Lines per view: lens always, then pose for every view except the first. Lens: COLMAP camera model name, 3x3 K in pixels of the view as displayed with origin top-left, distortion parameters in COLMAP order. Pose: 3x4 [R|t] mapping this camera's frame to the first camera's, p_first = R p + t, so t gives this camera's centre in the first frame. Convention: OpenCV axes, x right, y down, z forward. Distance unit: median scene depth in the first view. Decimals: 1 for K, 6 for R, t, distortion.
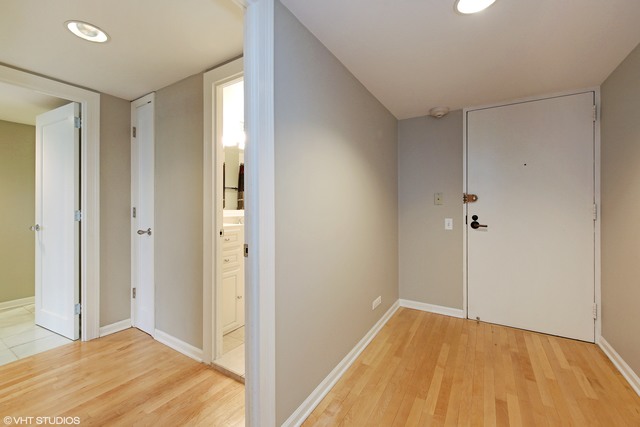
lens RADIAL K [[268.5, 0, 321.3], [0, 268.5, 208.8], [0, 0, 1]] dist [0.003127, -0.004095]
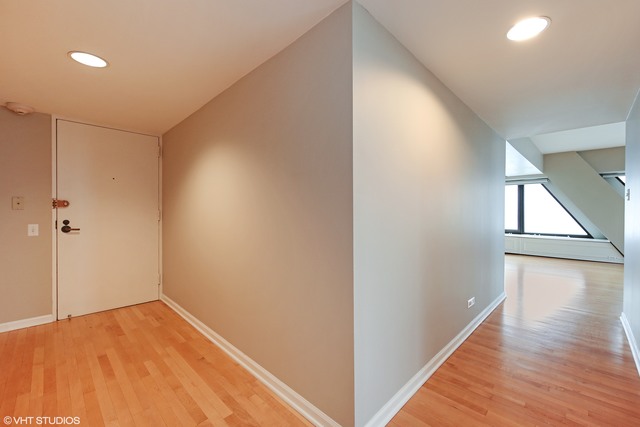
lens RADIAL K [[268.5, 0, 321.3], [0, 268.5, 208.8], [0, 0, 1]] dist [0.003127, -0.004095]
pose [[0.229530, 0.013791, 0.973204, -0.266843], [0.008243, 0.999836, -0.016112, 0.006384], [-0.973267, 0.011720, 0.229378, -0.261053]]
